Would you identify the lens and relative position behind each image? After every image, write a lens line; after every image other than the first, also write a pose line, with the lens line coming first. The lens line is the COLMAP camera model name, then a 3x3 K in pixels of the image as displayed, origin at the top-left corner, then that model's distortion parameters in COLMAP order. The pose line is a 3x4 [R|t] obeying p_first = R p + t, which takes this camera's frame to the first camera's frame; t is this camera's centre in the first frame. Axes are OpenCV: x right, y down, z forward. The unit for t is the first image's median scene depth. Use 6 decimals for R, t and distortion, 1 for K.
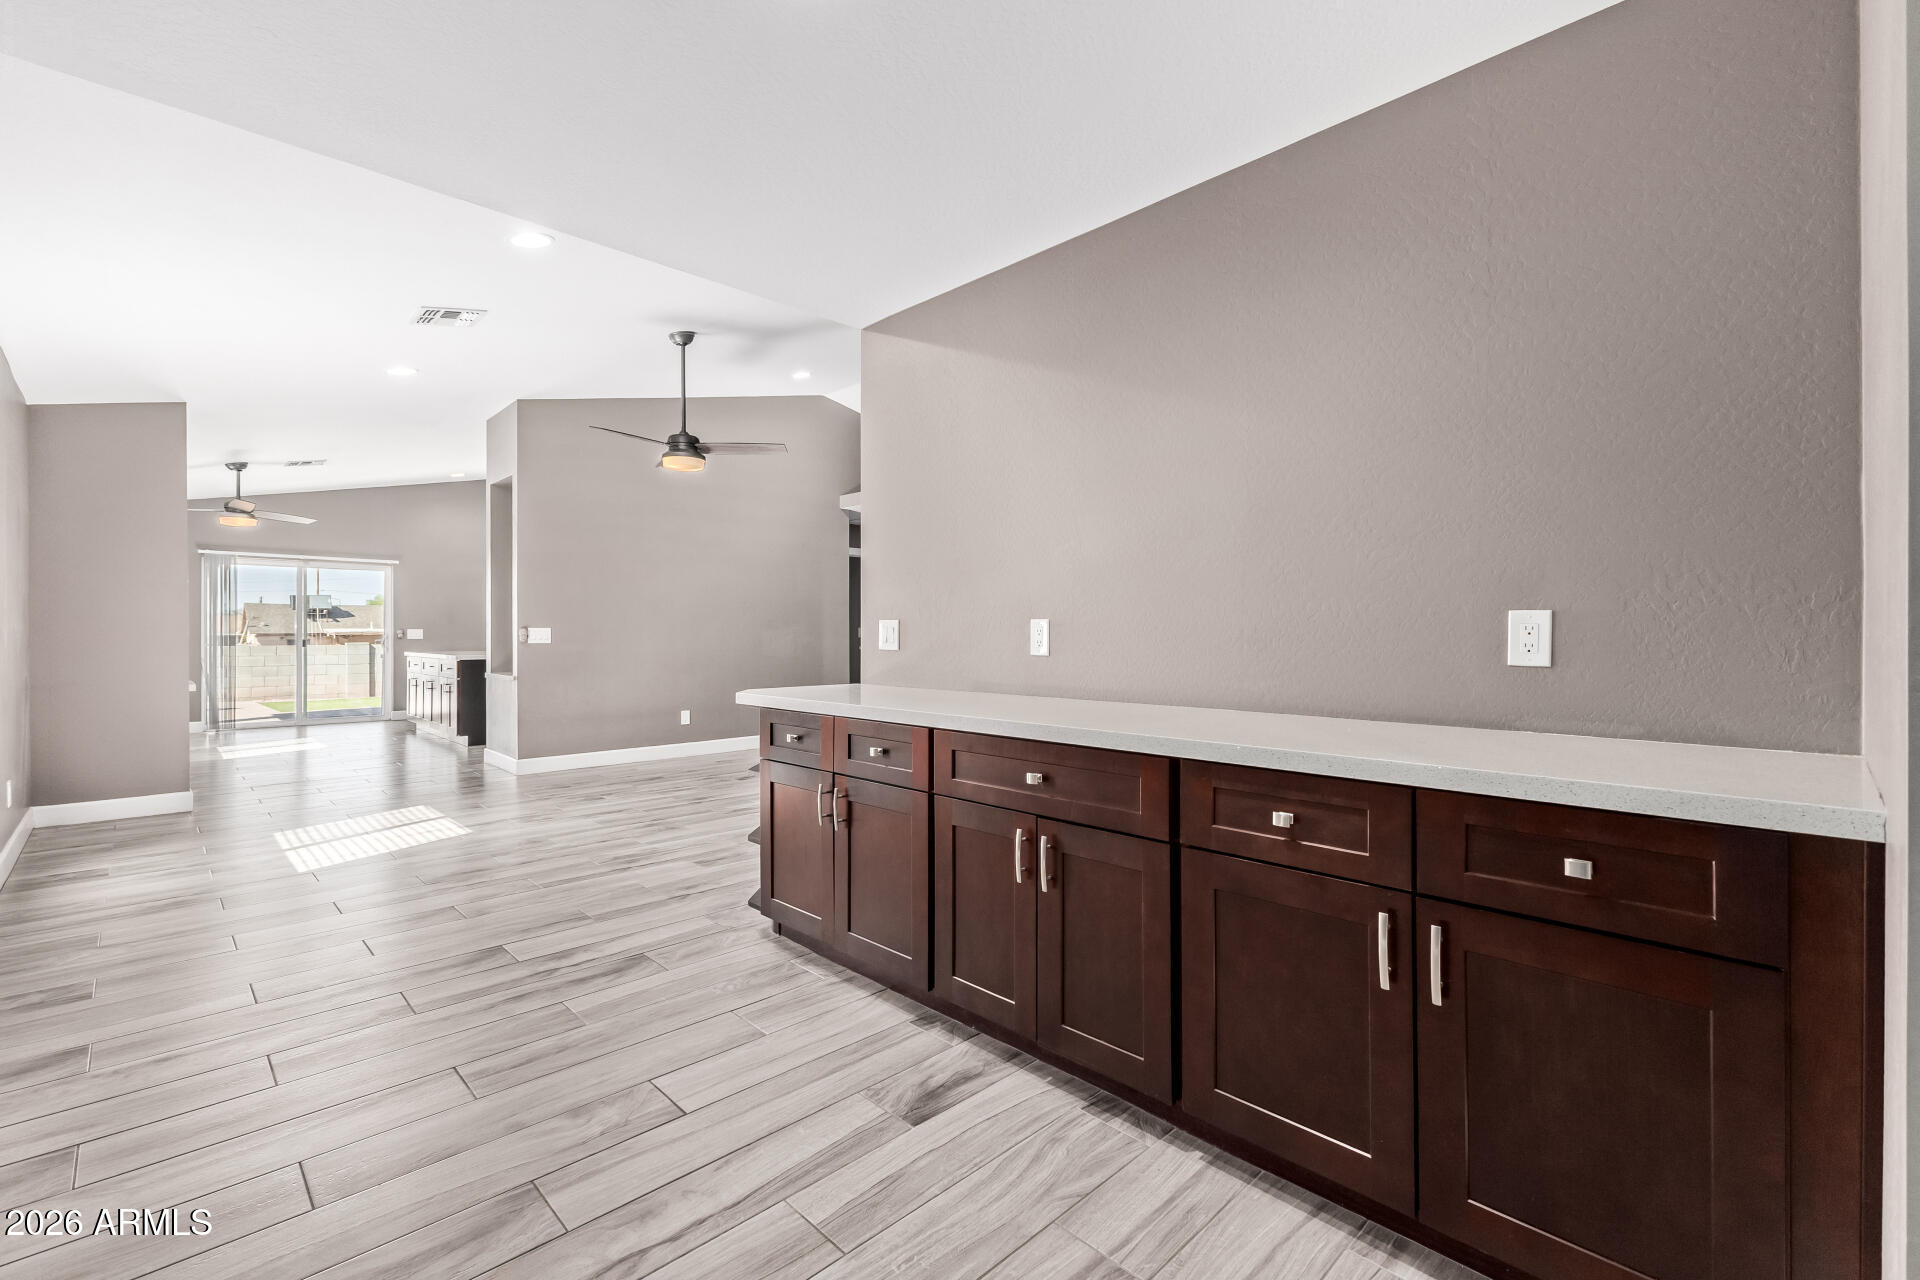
lens RADIAL K [[835.3, 0, 953.3], [0, 835.3, 632.8], [0, 0, 1]] dist [0.000007, -0.000367]
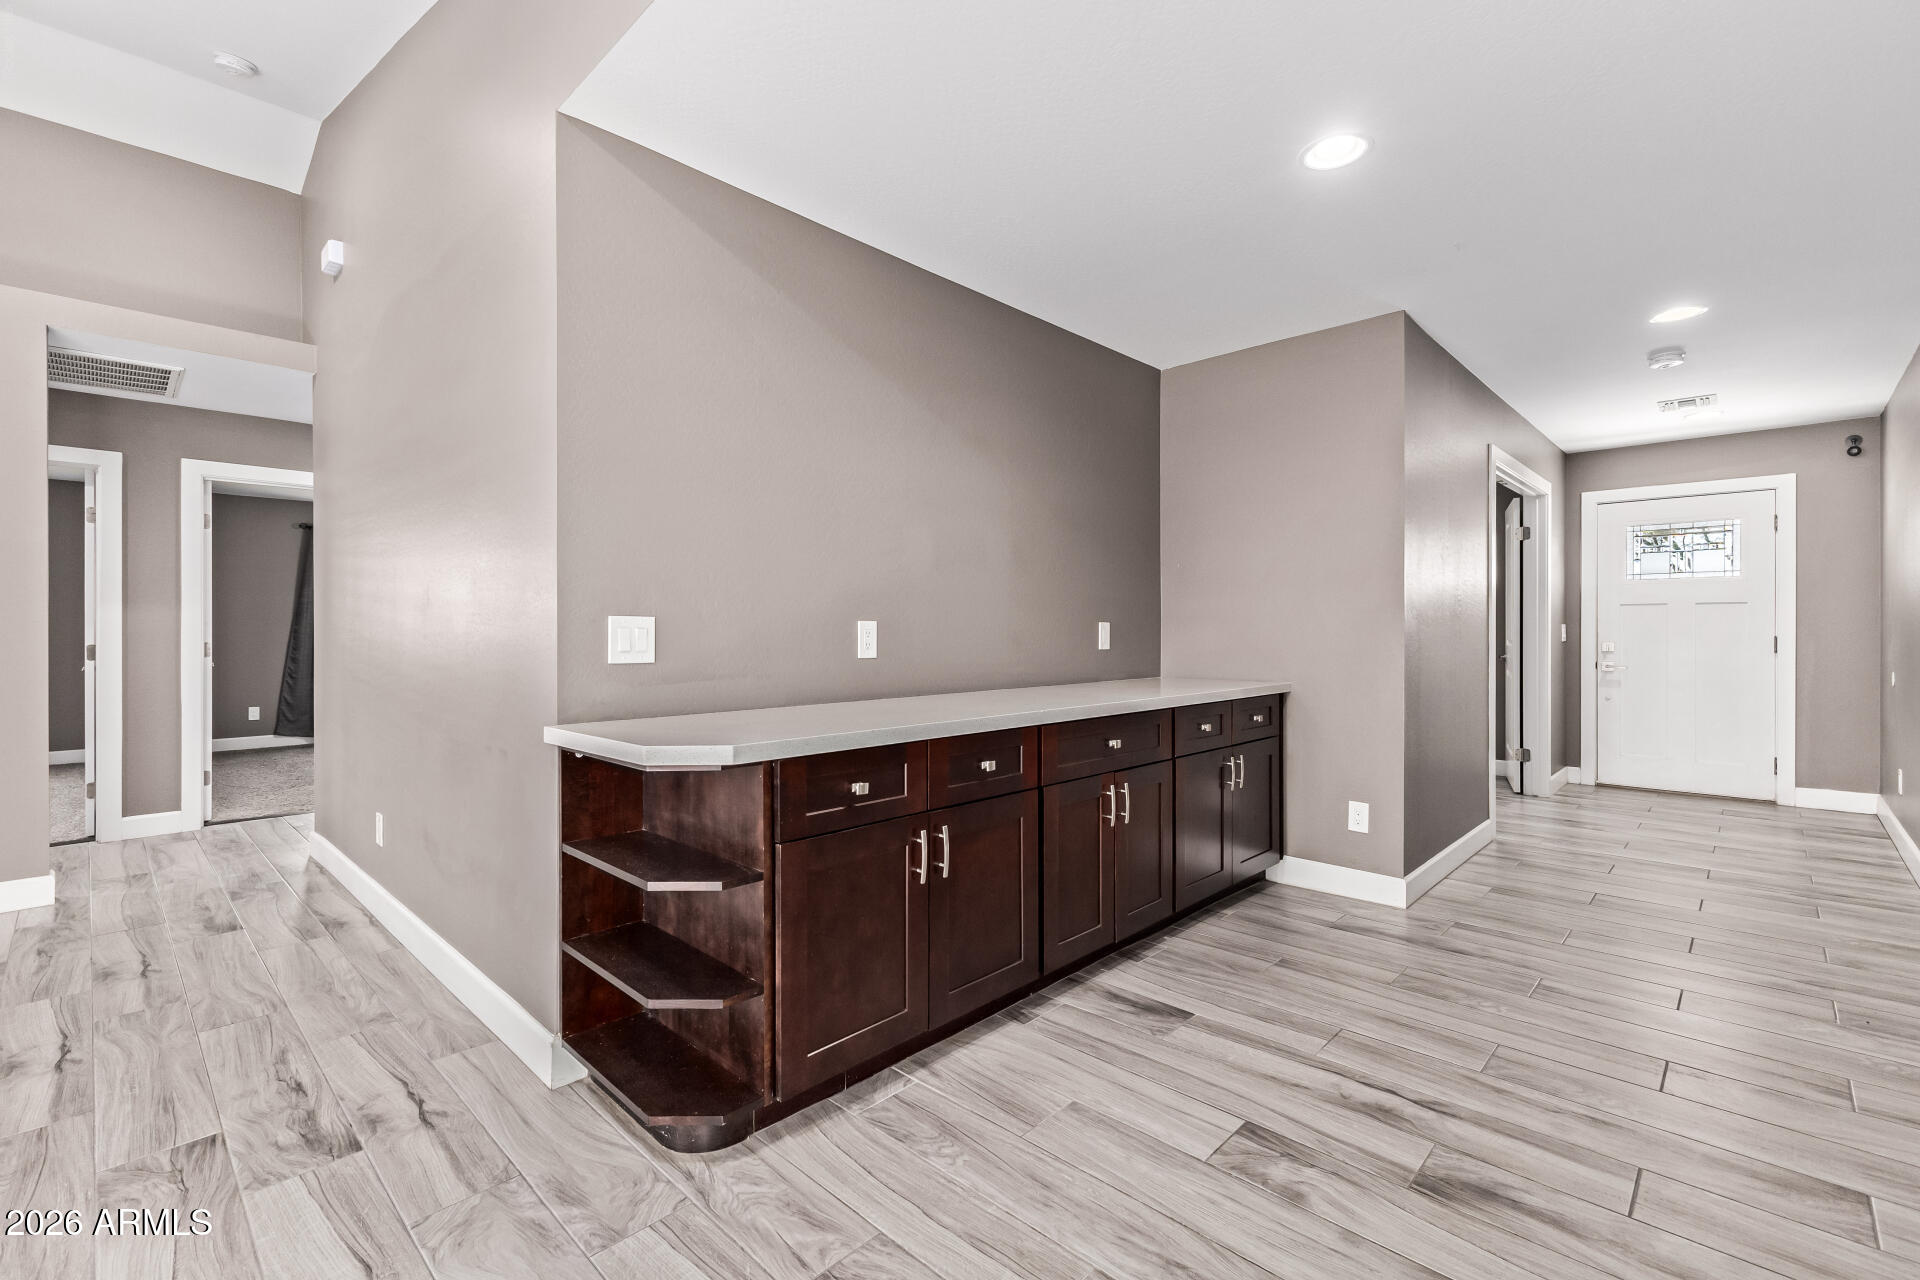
lens RADIAL K [[835.3, 0, 953.3], [0, 835.3, 632.8], [0, 0, 1]] dist [0.000007, -0.000367]
pose [[-0.037352, 0.000994, 0.999302, -1.145202], [0.004736, 0.999988, -0.000817, -0.001602], [-0.999291, 0.004702, -0.037356, 1.222698]]
